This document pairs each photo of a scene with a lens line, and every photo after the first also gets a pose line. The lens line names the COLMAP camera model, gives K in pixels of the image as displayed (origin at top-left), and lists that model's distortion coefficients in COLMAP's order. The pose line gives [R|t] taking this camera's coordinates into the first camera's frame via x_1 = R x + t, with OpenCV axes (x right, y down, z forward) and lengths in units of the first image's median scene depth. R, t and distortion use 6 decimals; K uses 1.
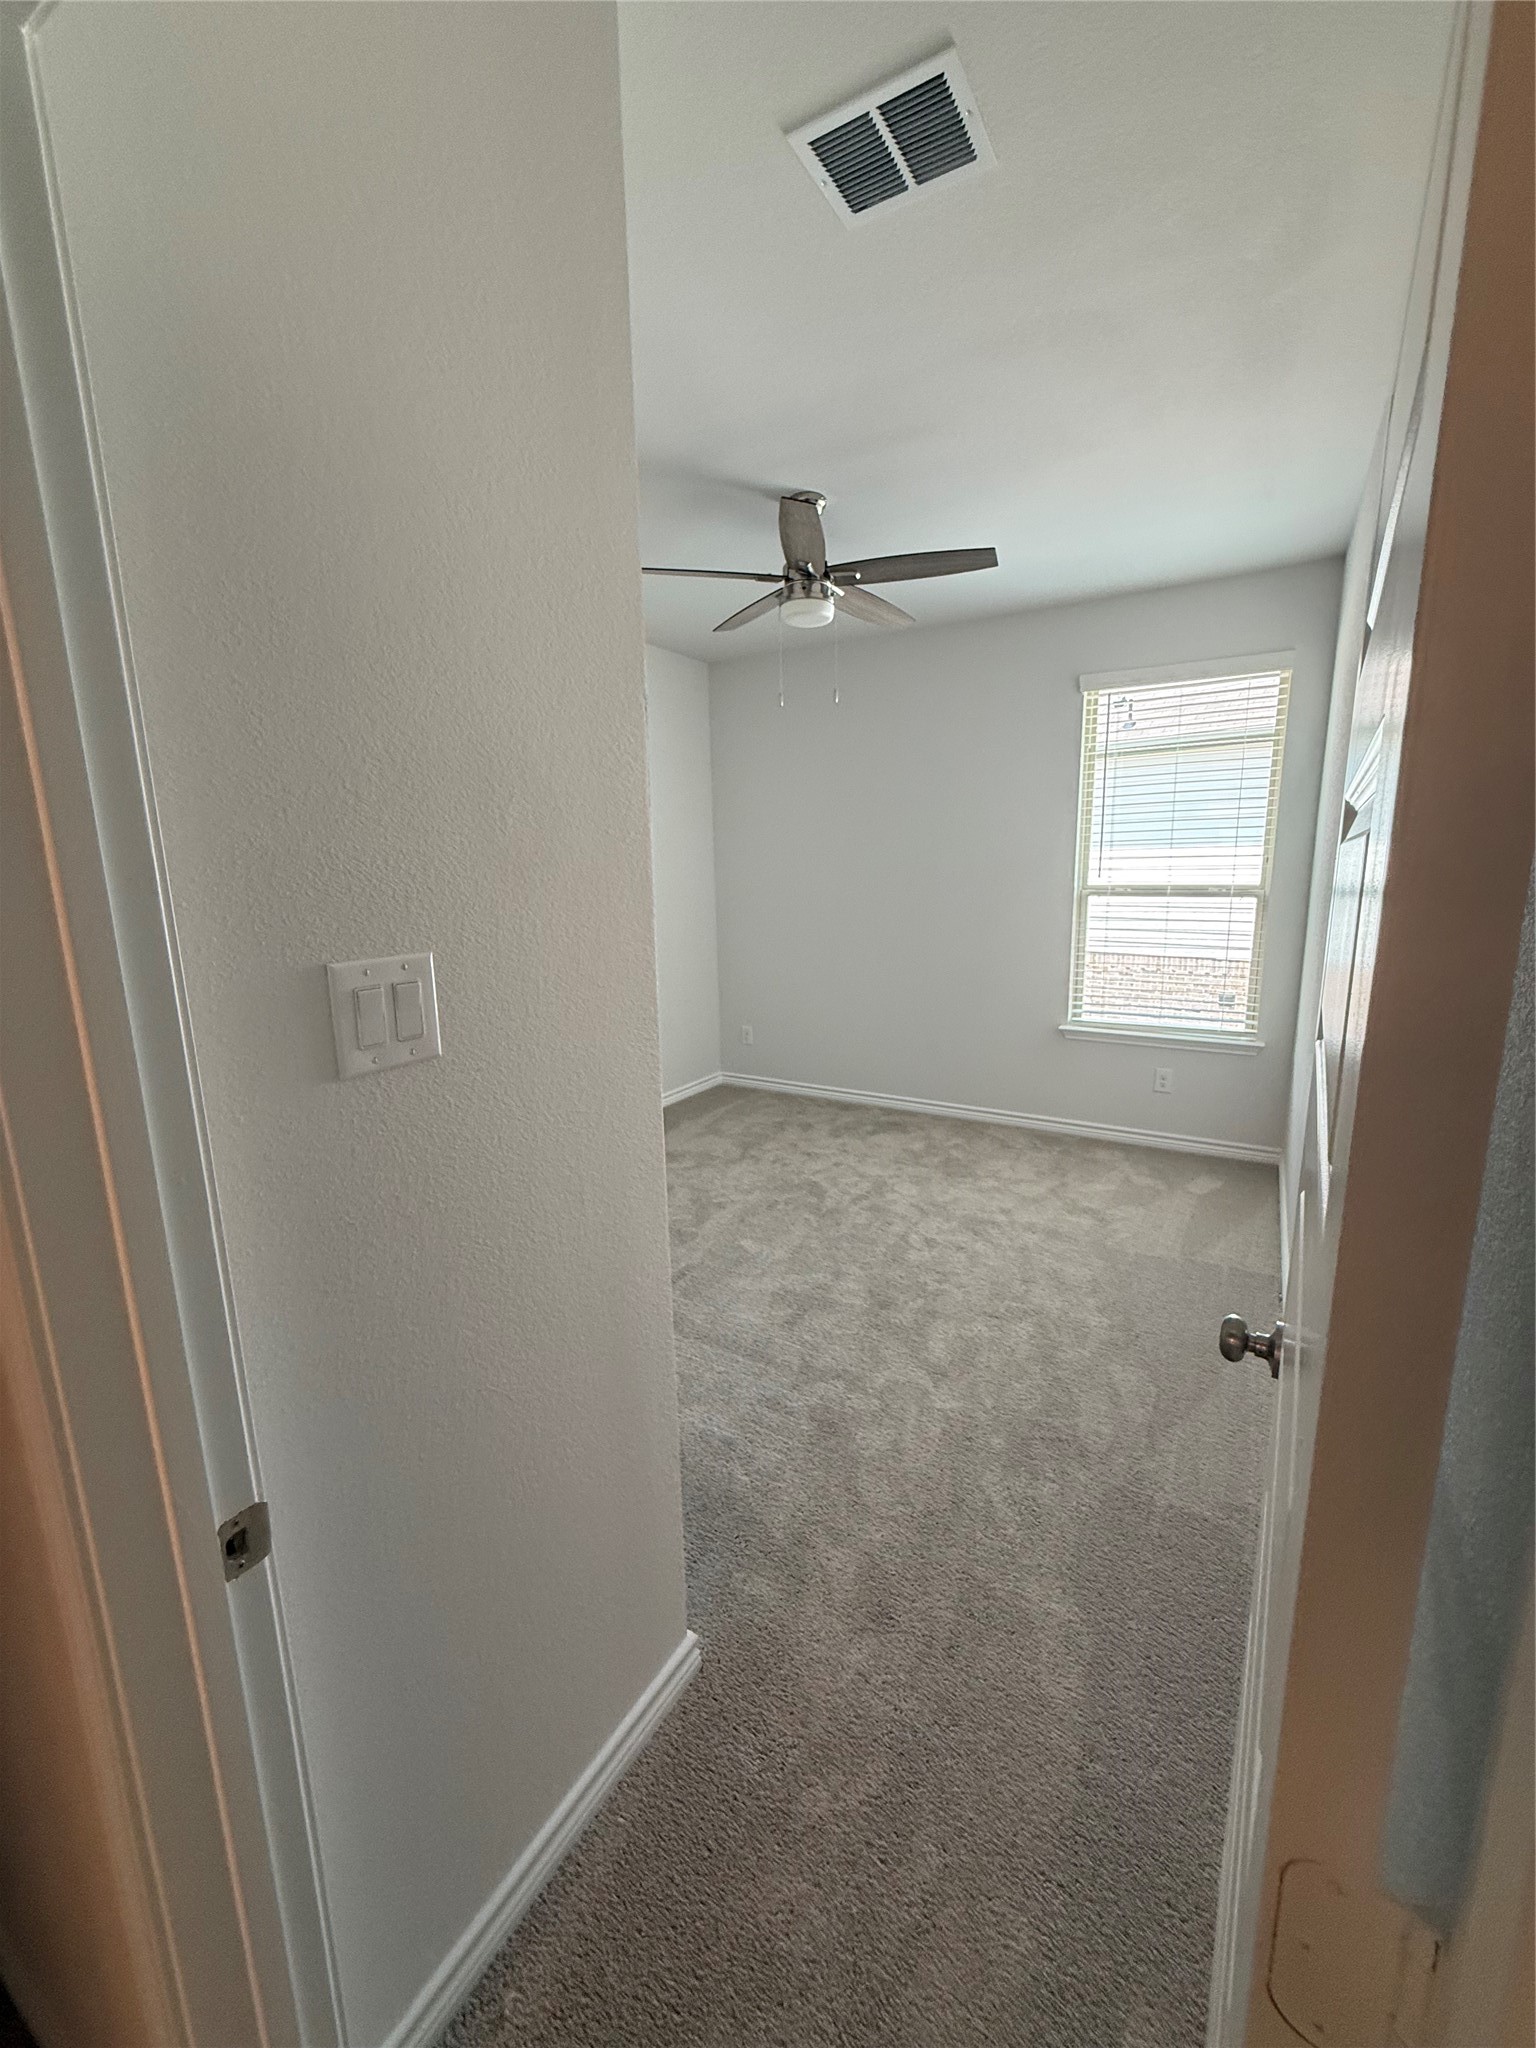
lens RADIAL K [[844.4, 0, 768.0], [0, 844.4, 1024.0], [0, 0, 1]] dist [0.000021, -0.000029]
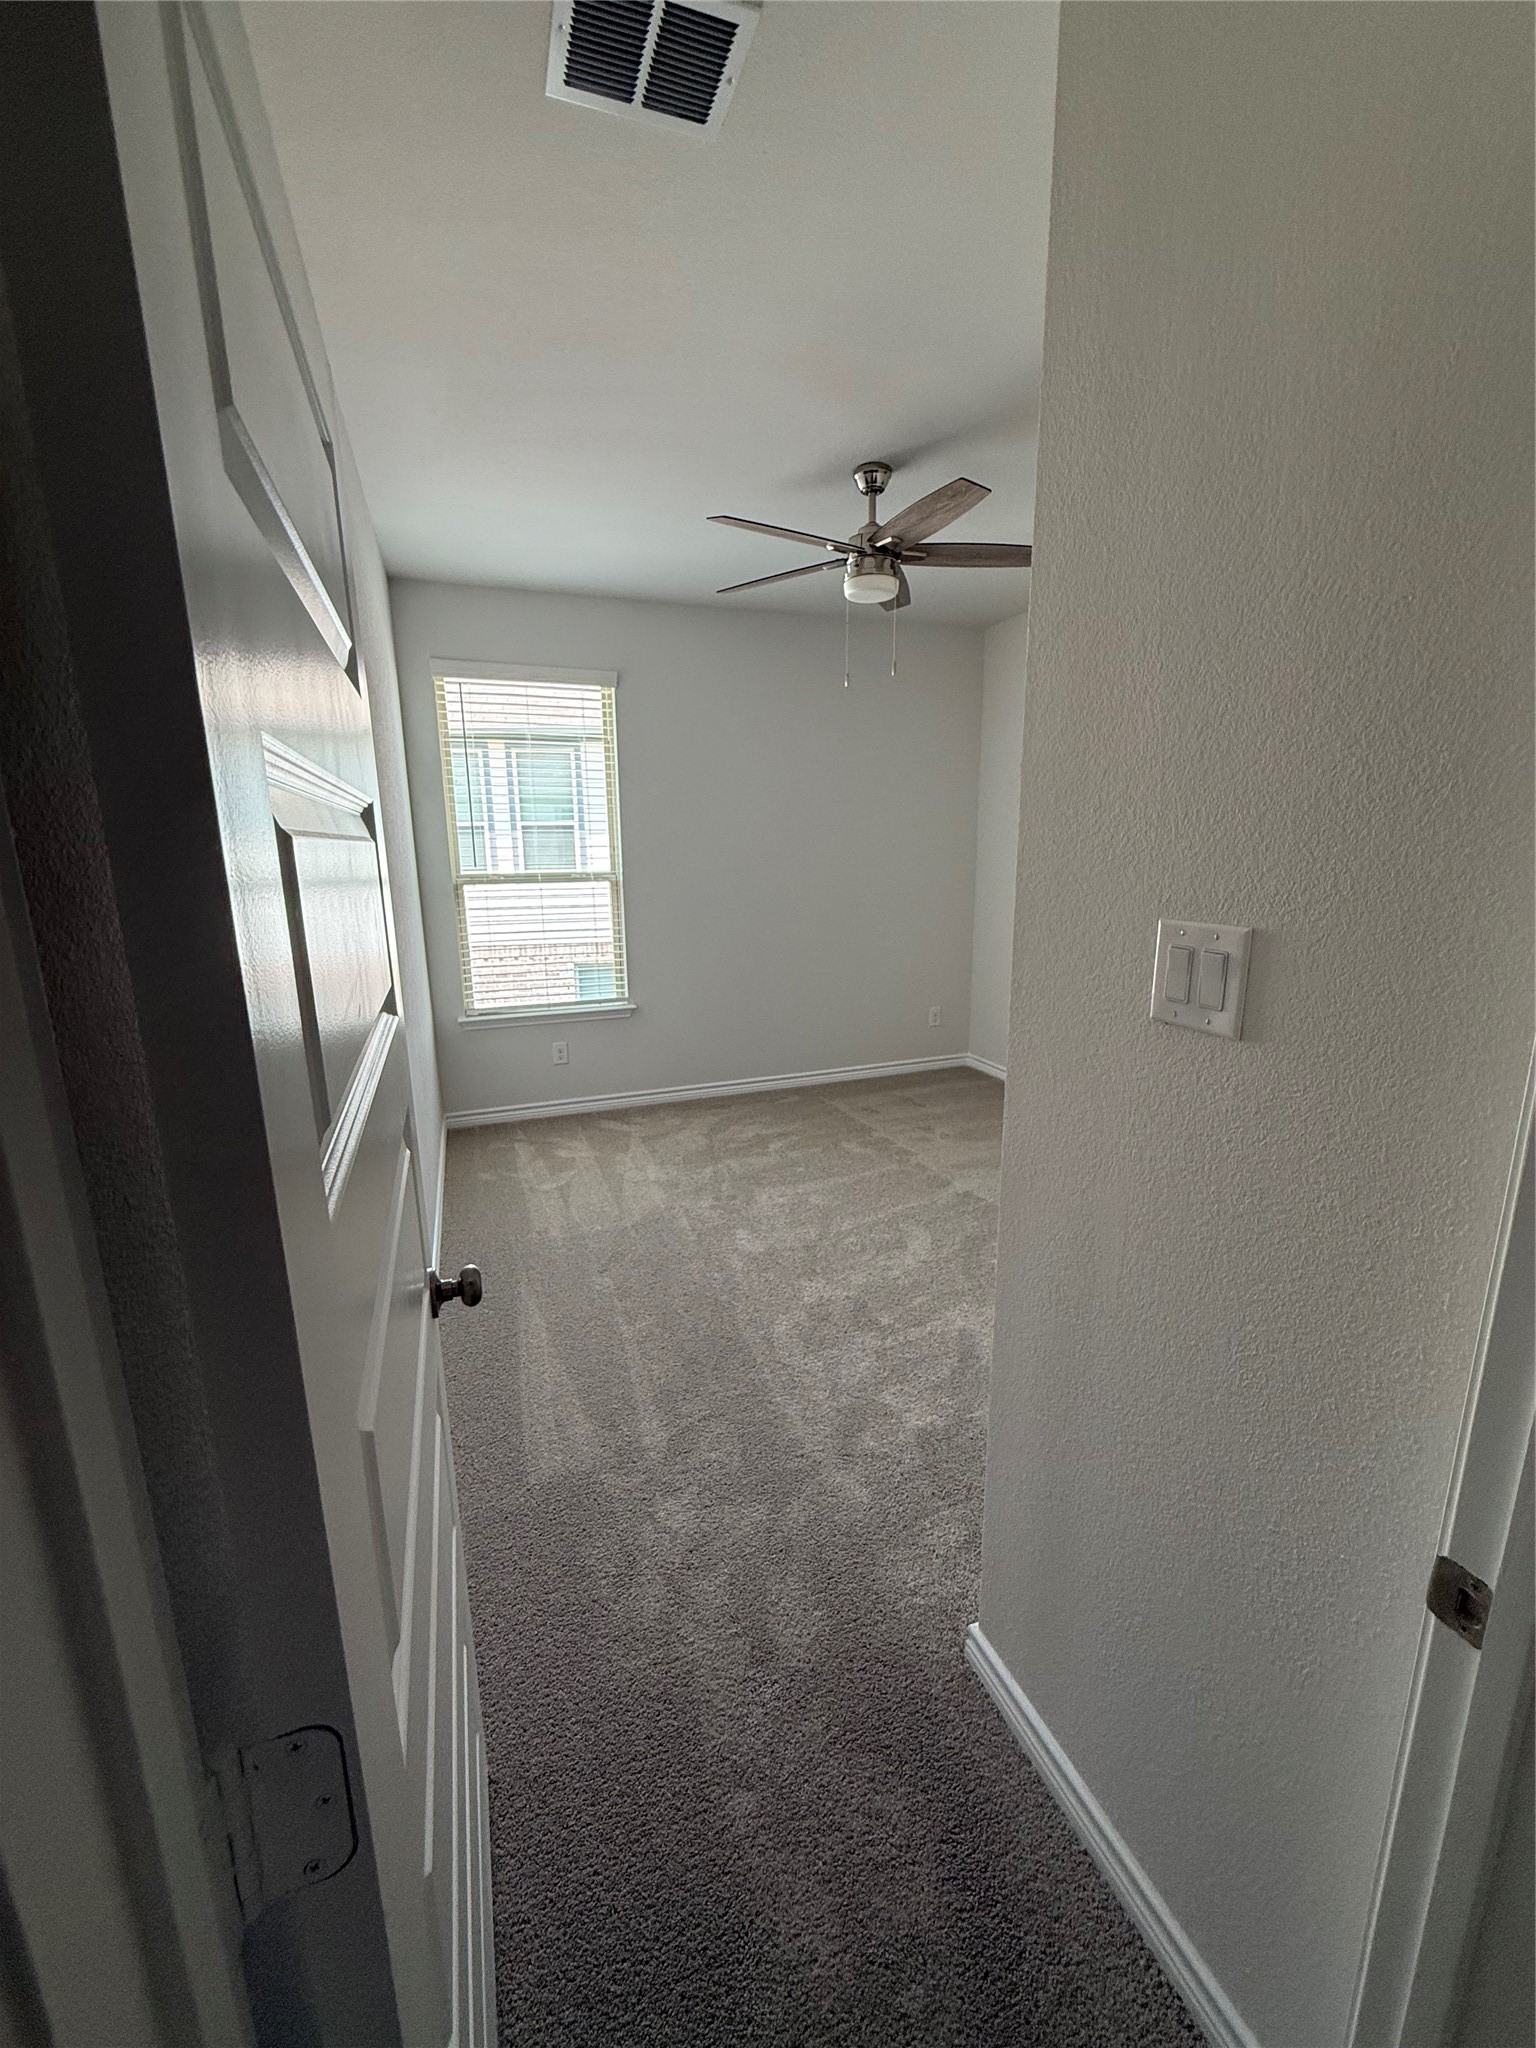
lens RADIAL K [[824.6, 0, 773.8], [0, 824.6, 1020.9], [0, 0, 1]] dist [-0.000339, 0.000050]
pose [[0.621513, -0.155911, 0.767733, -0.179285], [0.149336, 0.985605, 0.079262, -0.017322], [-0.769039, 0.065387, 0.635849, 0.117121]]
